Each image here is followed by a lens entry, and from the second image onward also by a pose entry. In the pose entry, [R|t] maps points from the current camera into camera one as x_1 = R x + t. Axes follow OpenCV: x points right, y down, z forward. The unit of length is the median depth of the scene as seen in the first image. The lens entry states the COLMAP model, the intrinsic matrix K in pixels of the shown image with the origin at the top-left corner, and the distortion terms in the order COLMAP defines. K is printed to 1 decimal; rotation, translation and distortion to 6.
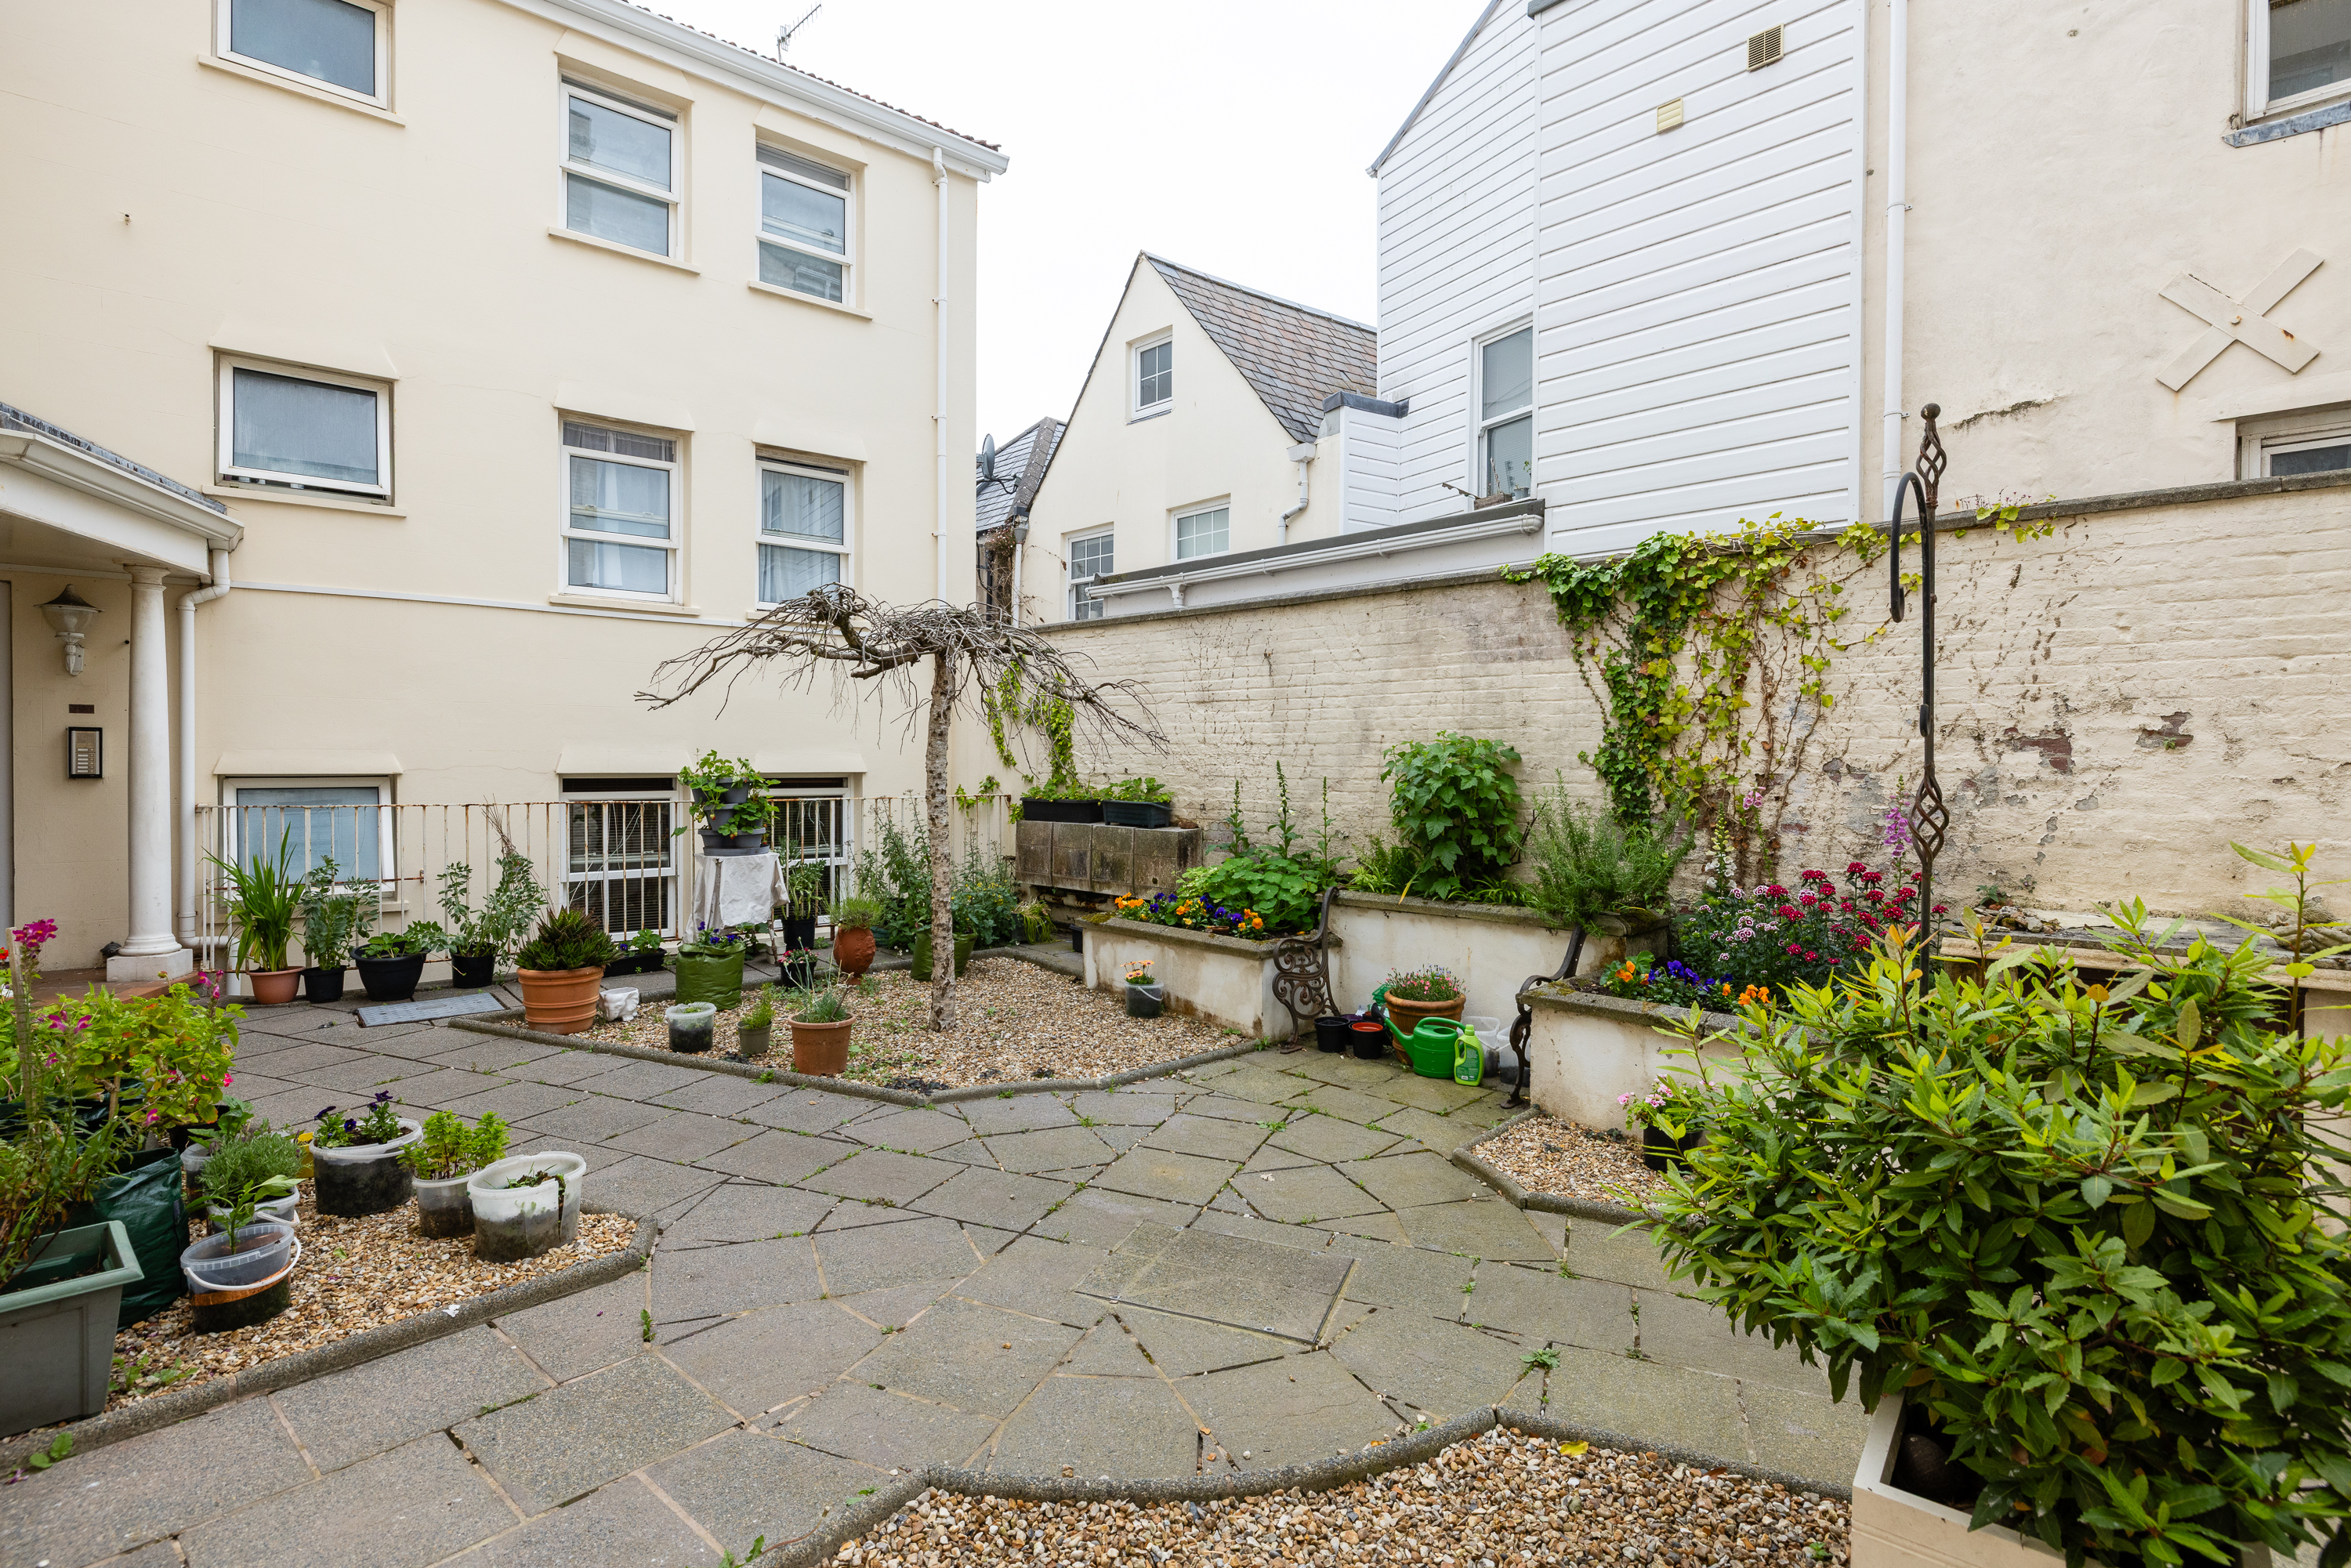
lens RADIAL K [[1135.3, 0, 1196.2], [0, 1135.3, 772.6], [0, 0, 1]] dist [-0.002442, -0.000411]
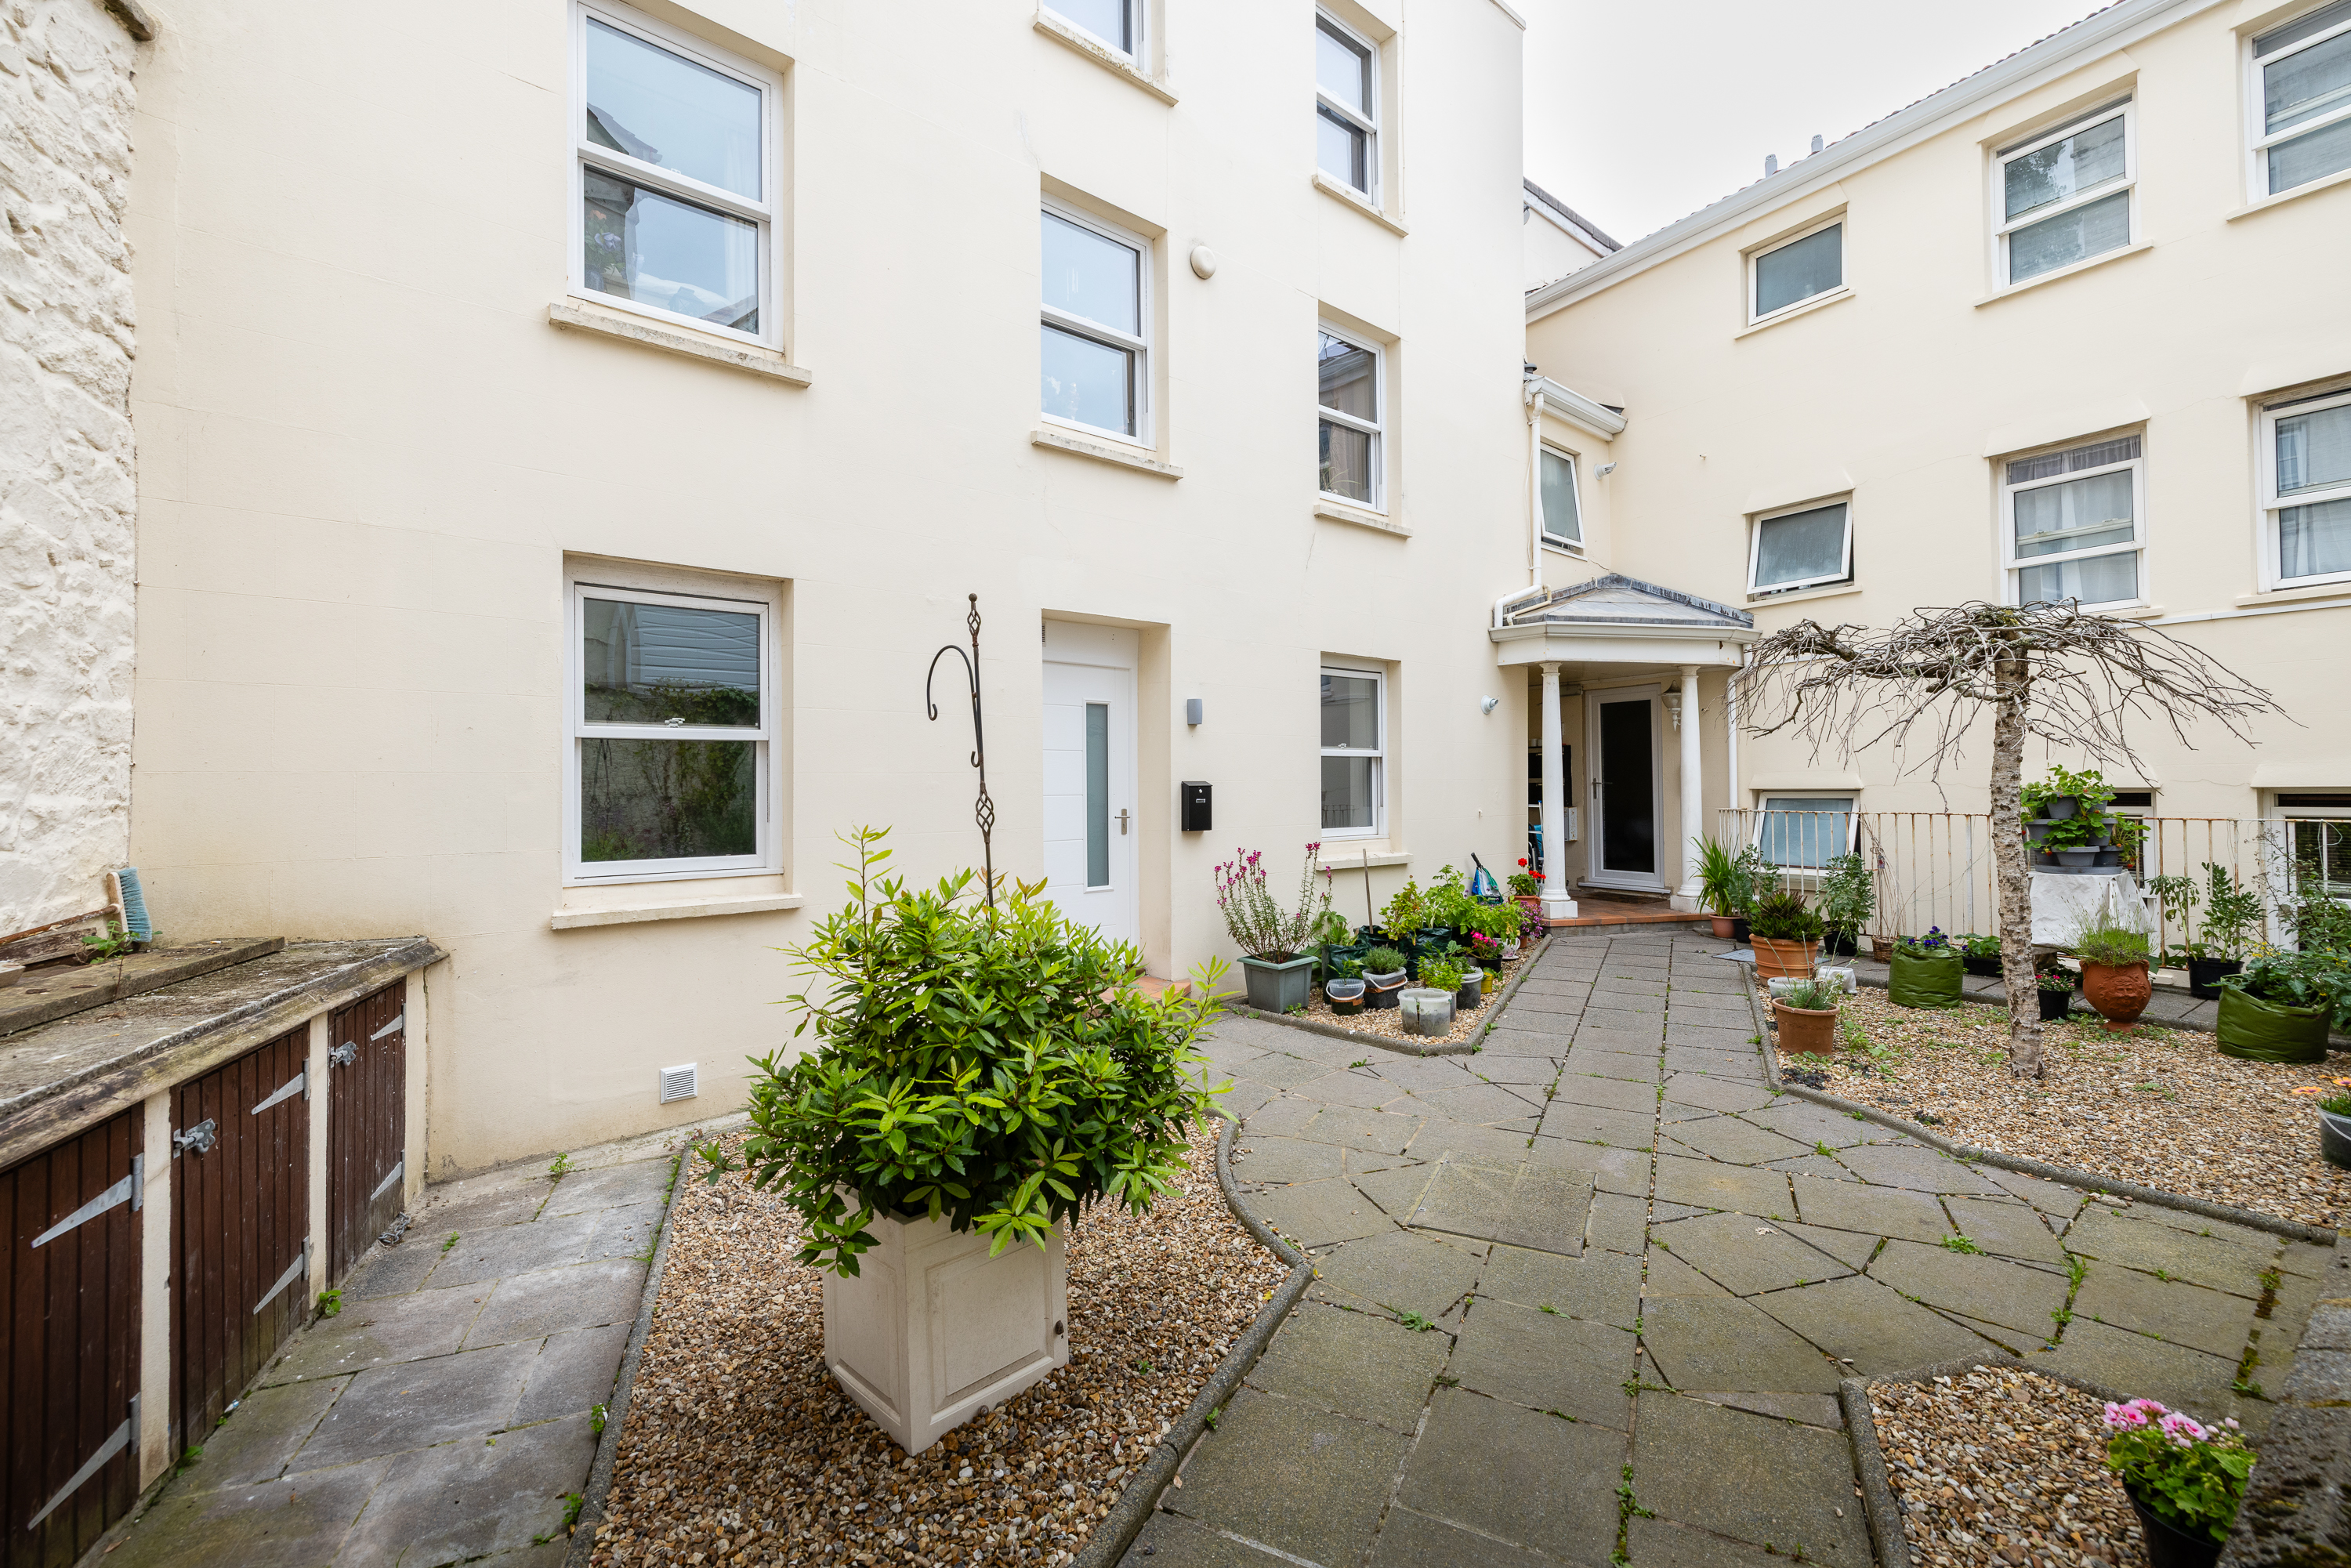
lens RADIAL K [[991.7, 0, 1177.7], [0, 991.7, 768.5], [0, 0, 1]] dist [0.002176, -0.000281]
pose [[-0.126097, -0.020957, -0.991796, 0.649236], [0.001525, 0.999772, -0.021319, 0.001014], [0.992017, -0.004201, -0.126037, 0.447613]]
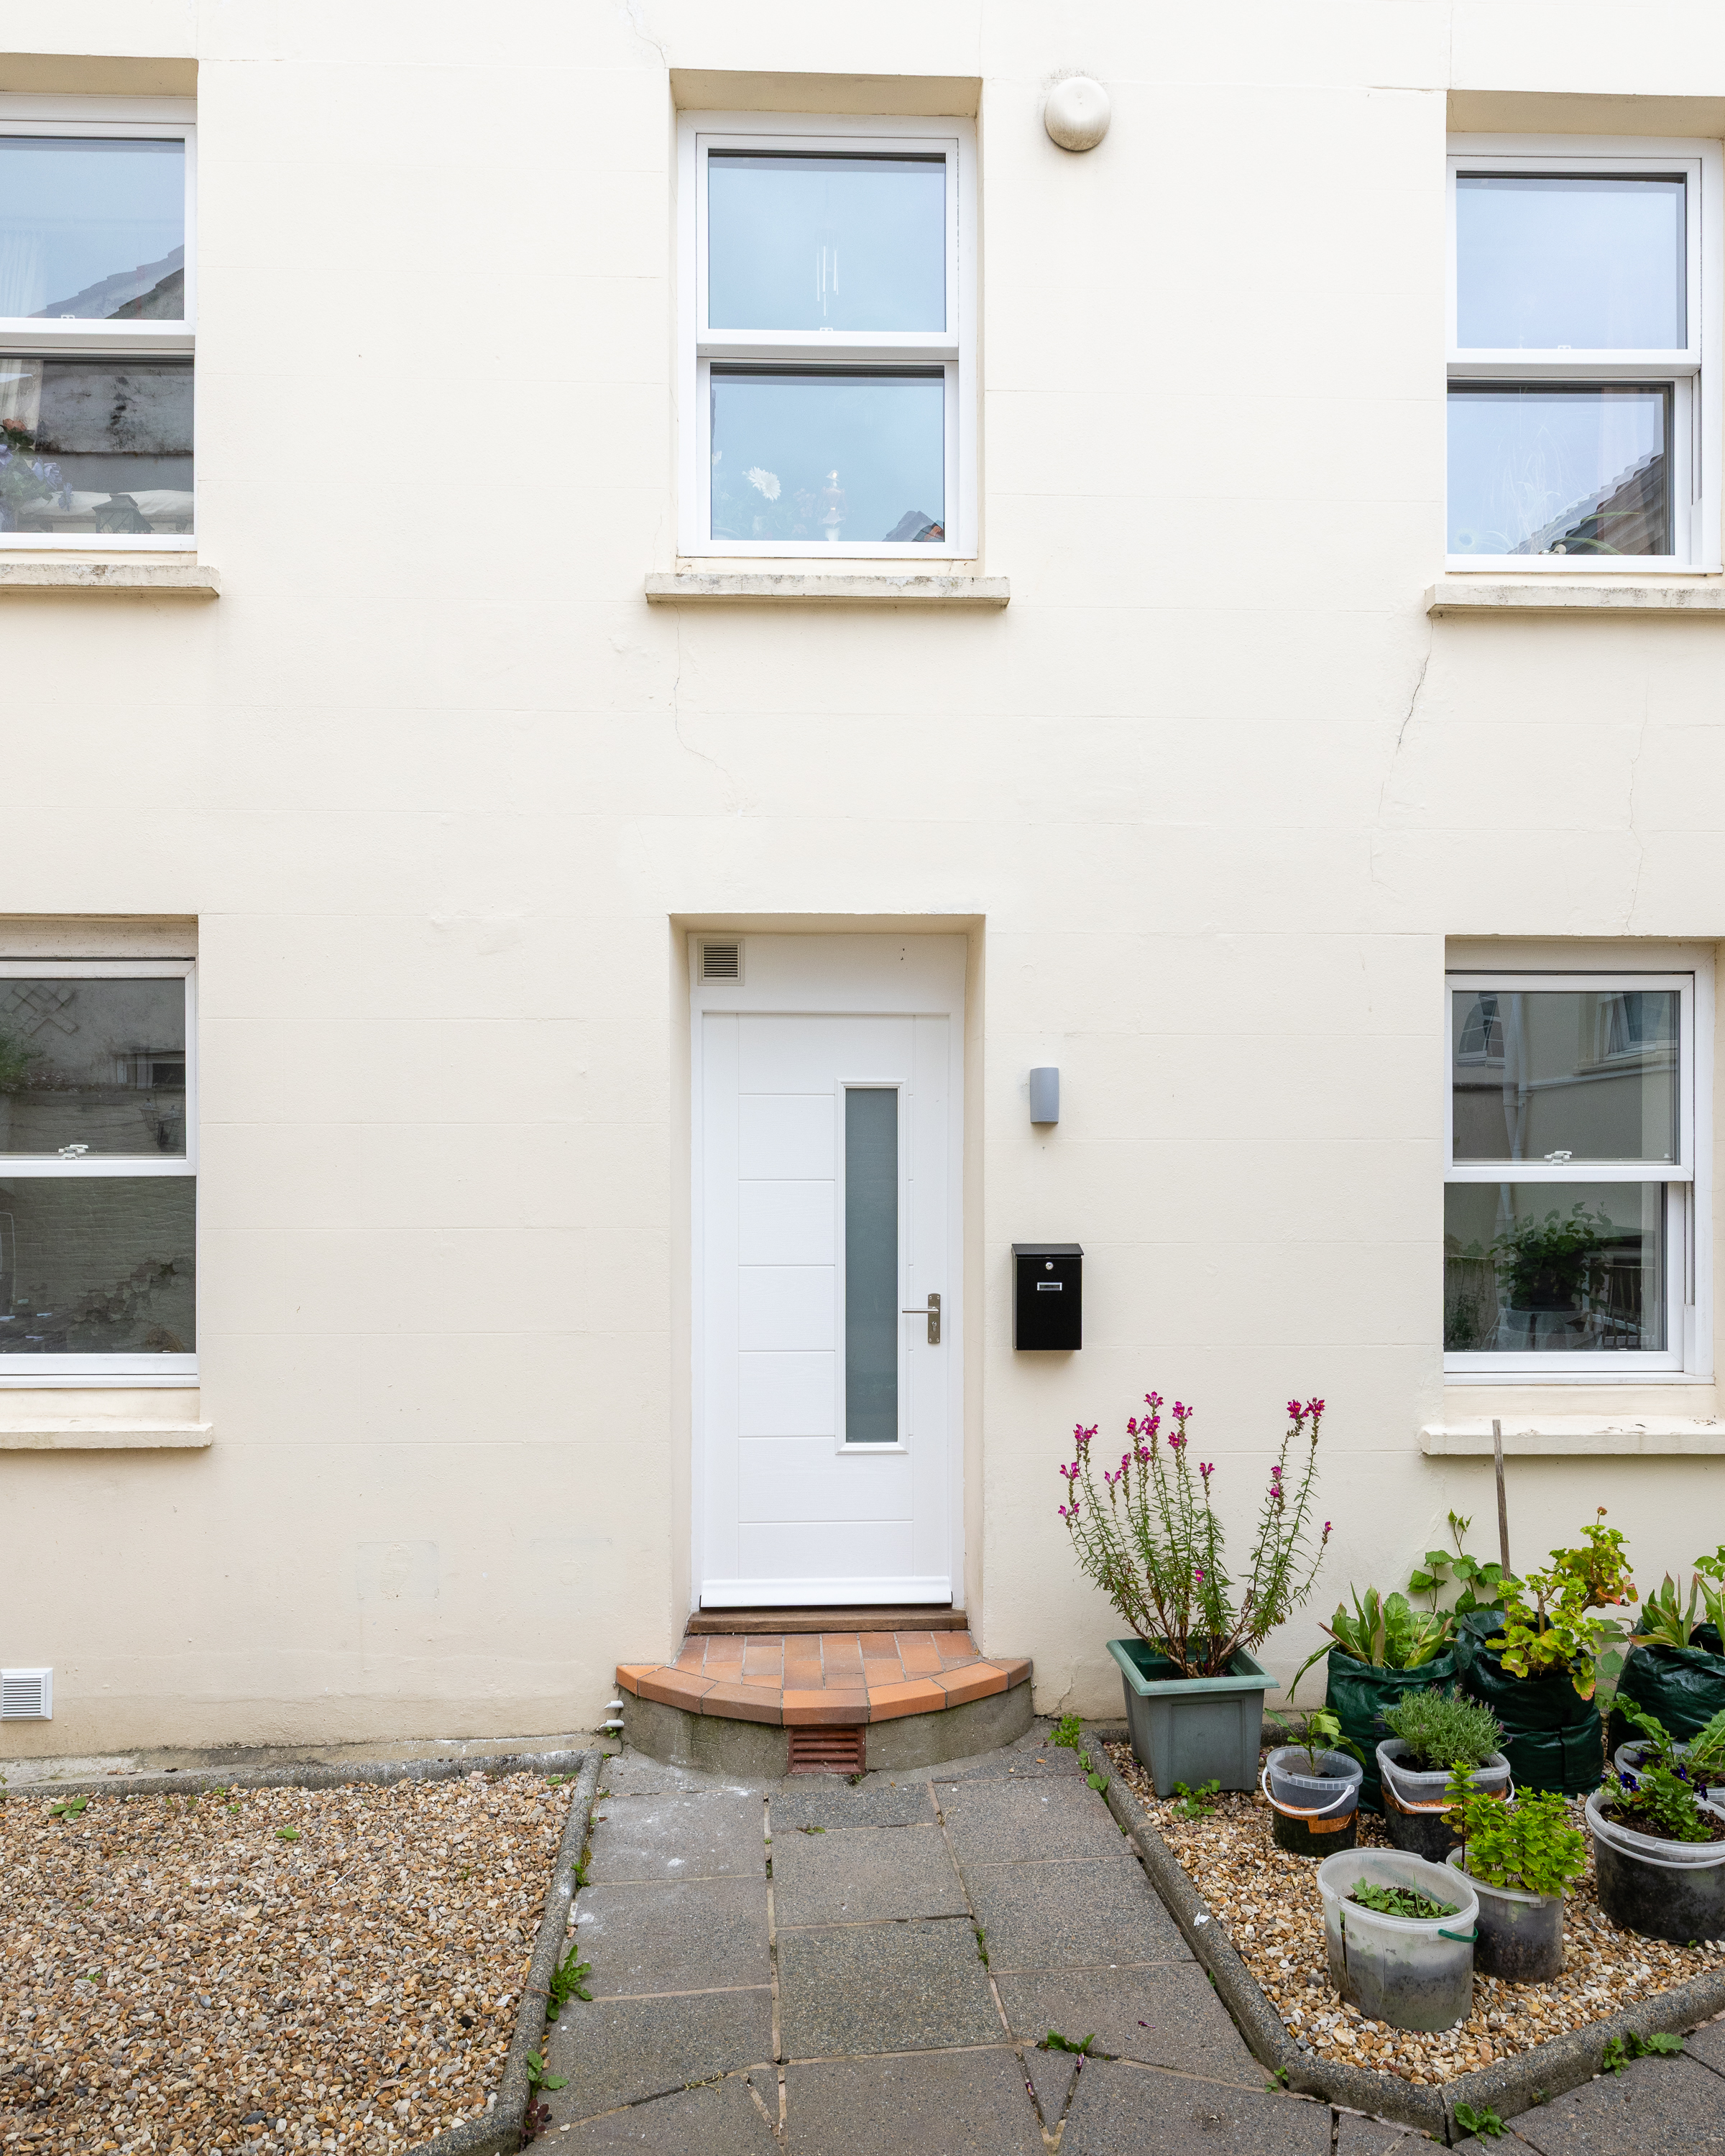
lens RADIAL K [[1327.3, 0, 861.5], [0, 1327.3, 1201.0], [0, 0, 1]] dist [0.001194, -0.000402]
pose [[-0.713080, -0.003840, -0.701073, 0.108697], [-0.006523, 0.999978, 0.001157, -0.030718], [0.701053, 0.005398, -0.713089, 0.752888]]
